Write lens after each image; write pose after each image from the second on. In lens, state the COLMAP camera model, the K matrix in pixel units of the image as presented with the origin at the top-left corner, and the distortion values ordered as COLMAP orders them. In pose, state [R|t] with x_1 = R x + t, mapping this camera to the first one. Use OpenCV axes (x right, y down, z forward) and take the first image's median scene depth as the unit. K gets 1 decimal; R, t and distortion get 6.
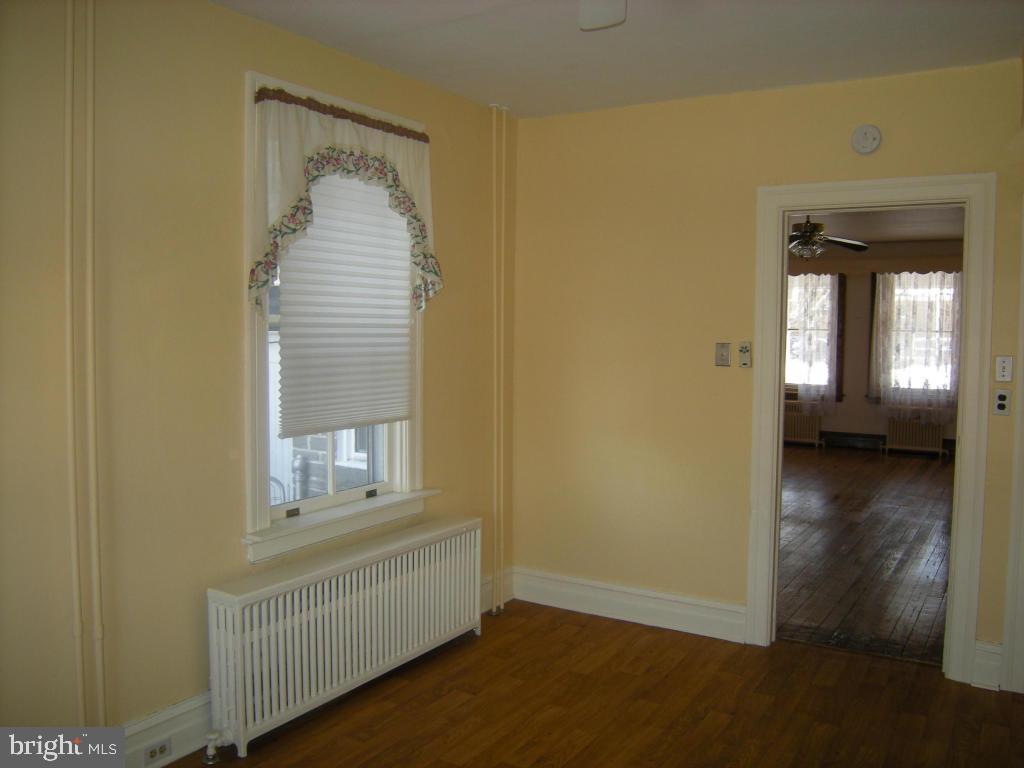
lens RADIAL K [[859.1, 0, 515.9], [0, 859.1, 382.6], [0, 0, 1]] dist [-0.113795, 0.045262]
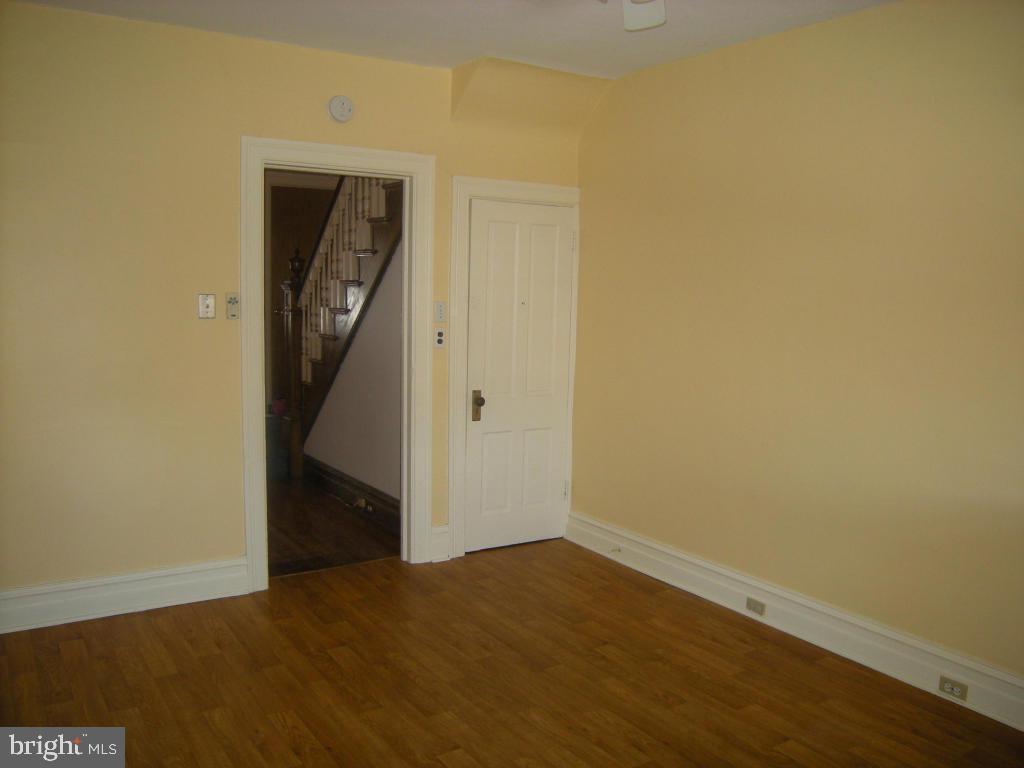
lens RADIAL K [[859.1, 0, 515.5], [0, 859.1, 377.2], [0, 0, 1]] dist [-0.113795, 0.045262]
pose [[0.417056, -0.096959, 0.903694, -0.496722], [0.039447, 0.995288, 0.088582, -0.025059], [-0.908024, -0.001296, 0.418915, 0.297914]]
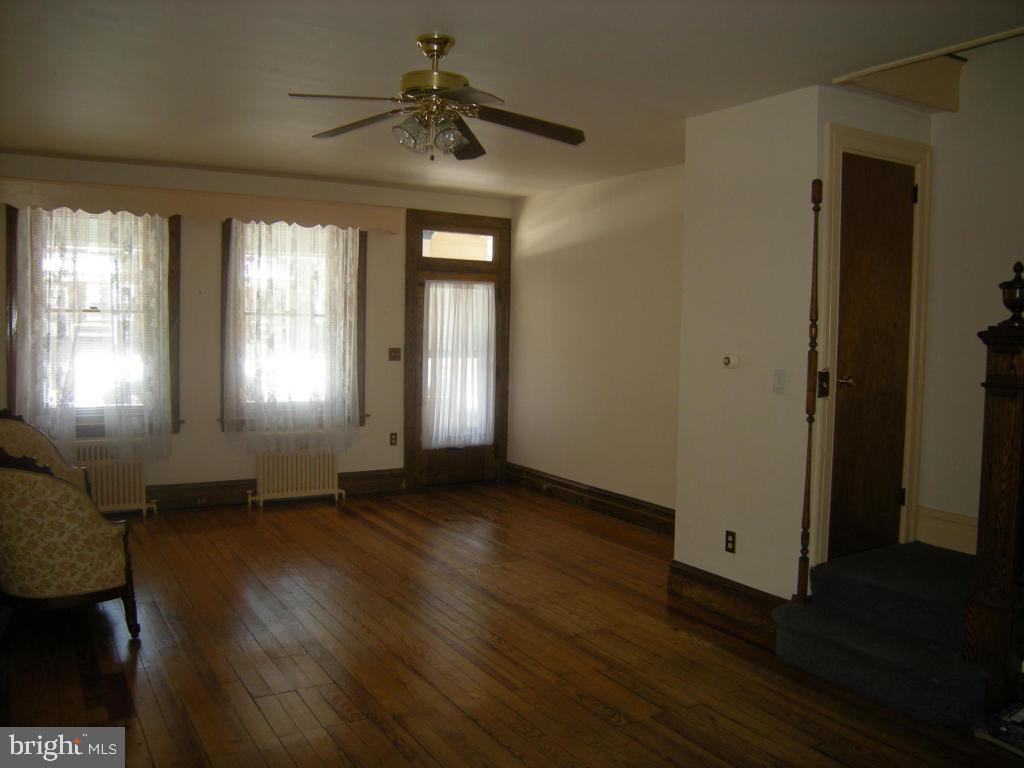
lens RADIAL K [[859.1, 0, 511.1], [0, 859.1, 374.3], [0, 0, 1]] dist [-0.113795, 0.045262]
pose [[0.460455, -0.048624, 0.886350, -0.089387], [0.039465, 0.998633, 0.034282, -0.083171], [-0.886805, 0.019194, 0.461745, 1.465698]]
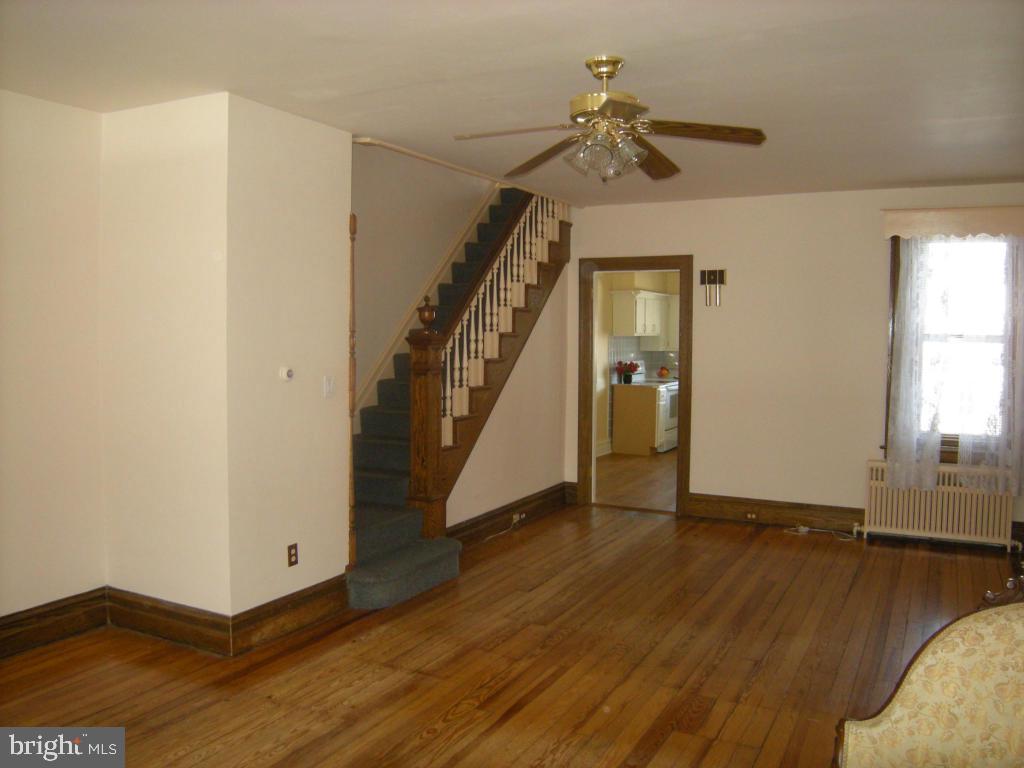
lens RADIAL K [[859.1, 0, 510.4], [0, 859.1, 376.7], [0, 0, 1]] dist [-0.113795, 0.045262]
pose [[-0.996849, -0.009458, -0.078758, 1.145399], [-0.018687, 0.992923, 0.117283, -0.214516], [0.077091, 0.118385, -0.989971, 3.291952]]
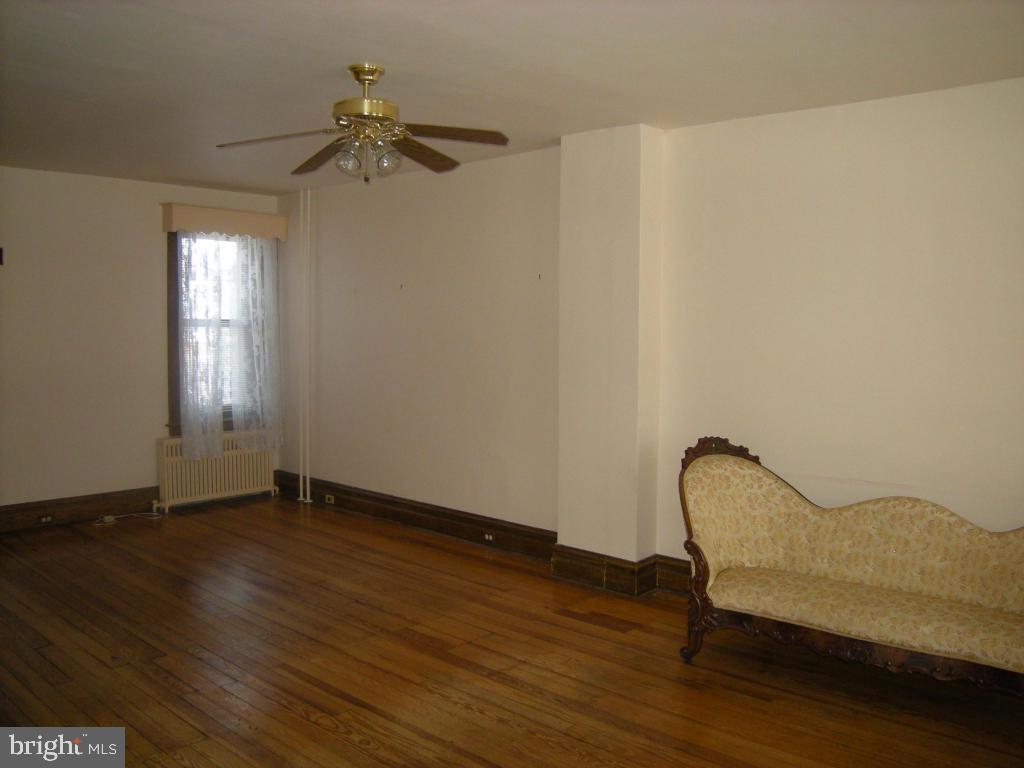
lens RADIAL K [[859.1, 0, 513.8], [0, 859.1, 380.8], [0, 0, 1]] dist [-0.113795, 0.045262]
pose [[-0.175795, 0.059429, -0.982631, 2.141975], [-0.072564, 0.994678, 0.073140, -0.160307], [0.981749, 0.084161, -0.170547, 2.558985]]
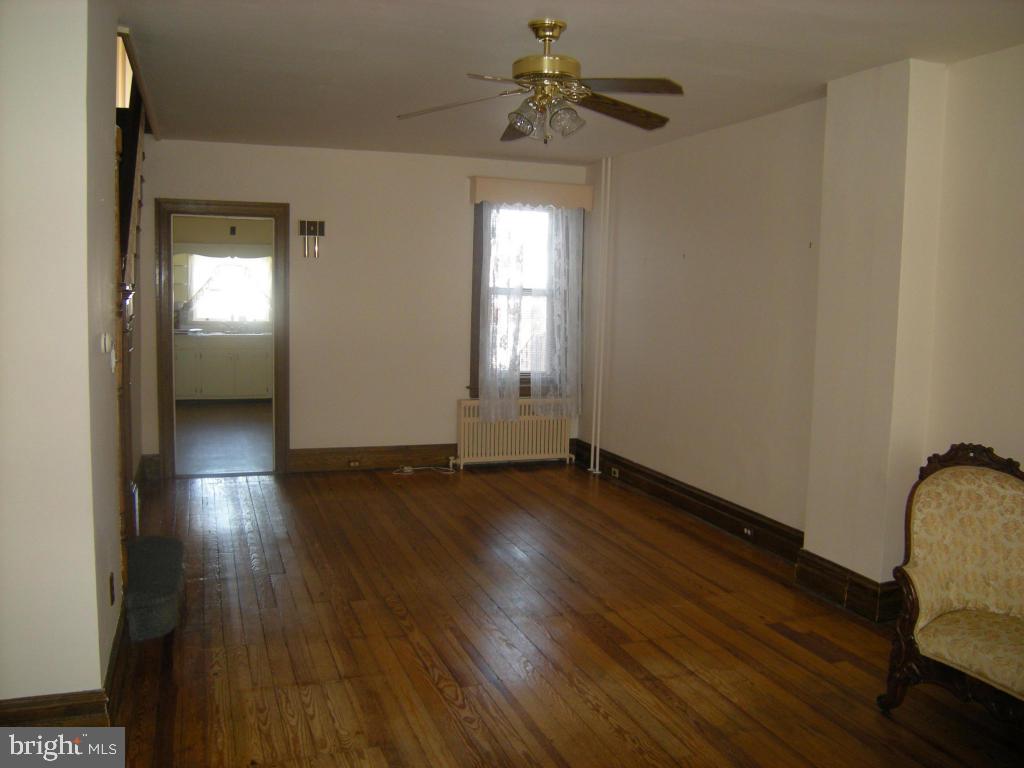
lens RADIAL K [[859.1, 0, 514.5], [0, 859.1, 379.5], [0, 0, 1]] dist [-0.113795, 0.045262]
pose [[-0.610356, 0.062531, -0.789655, 1.924144], [-0.078714, 0.987158, 0.139011, -0.180147], [0.788206, 0.147003, -0.597596, 2.838703]]
